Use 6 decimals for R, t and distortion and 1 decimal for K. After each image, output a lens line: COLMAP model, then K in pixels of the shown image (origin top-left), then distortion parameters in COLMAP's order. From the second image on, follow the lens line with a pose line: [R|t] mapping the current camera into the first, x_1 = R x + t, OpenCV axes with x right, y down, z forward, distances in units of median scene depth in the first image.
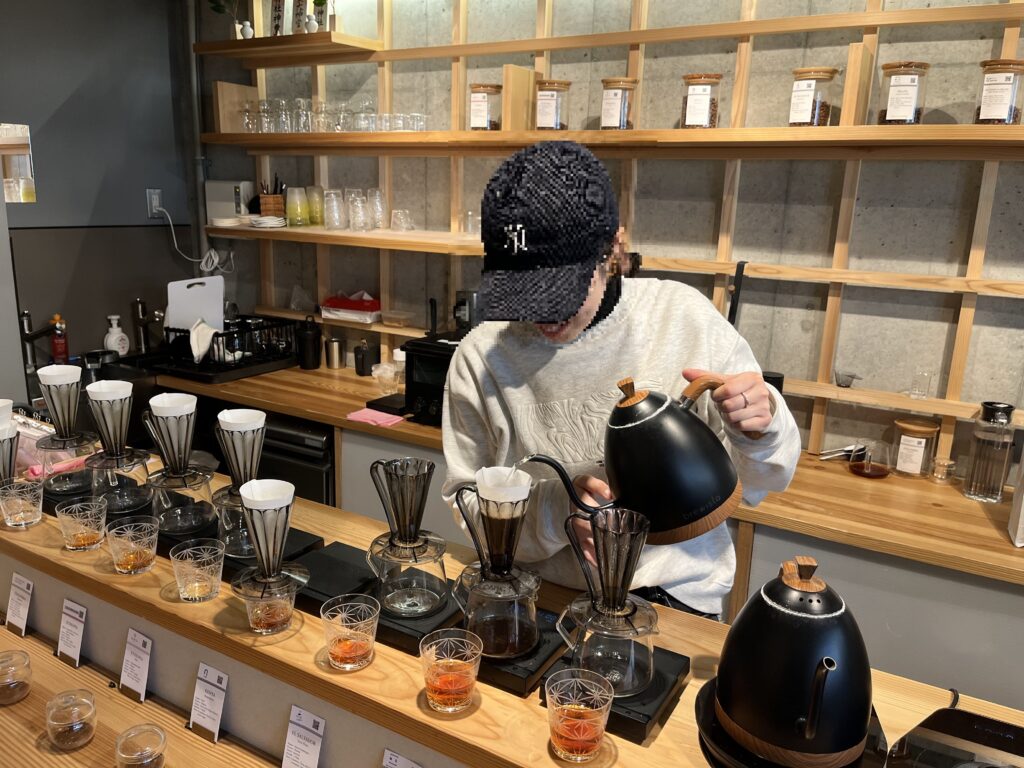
lens RADIAL K [[785.5, 0, 505.2], [0, 785.5, 387.0], [0, 0, 1]] dist [0.077740, -0.123372]
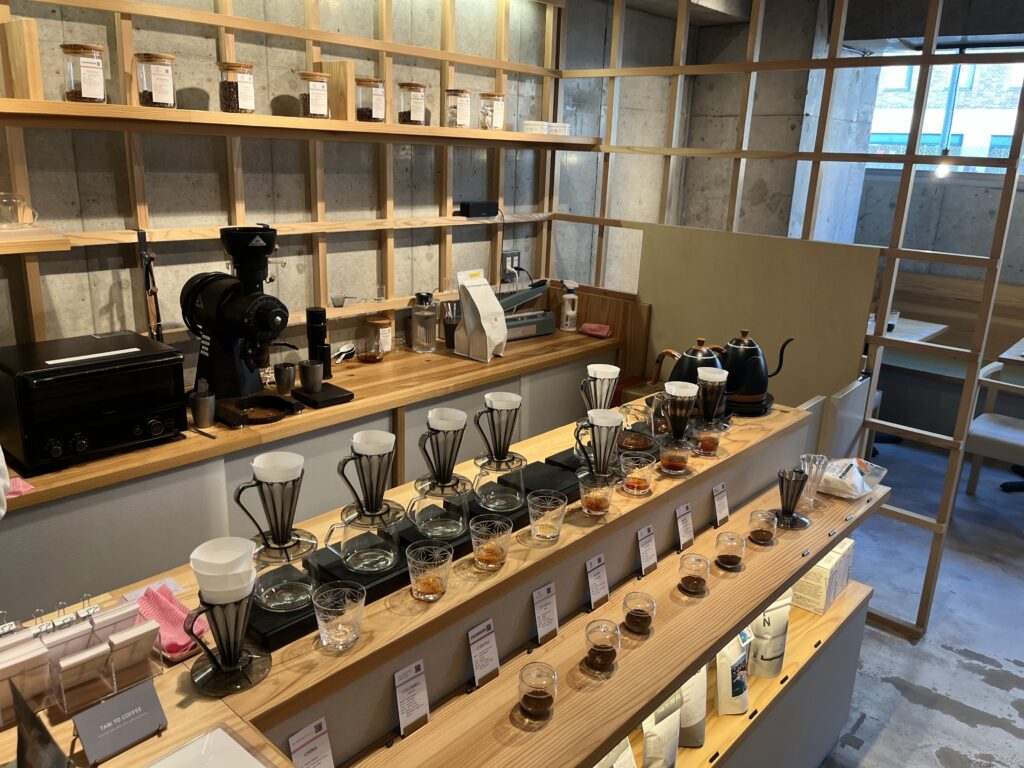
lens RADIAL K [[781.6, 0, 514.6], [0, 781.6, 374.6], [0, 0, 1]] dist [0.069720, -0.102061]
pose [[0.192224, -0.289700, 0.937616, -0.801371], [0.207240, 0.945870, 0.249763, -0.161525], [-0.959219, 0.146302, 0.241856, 0.385642]]
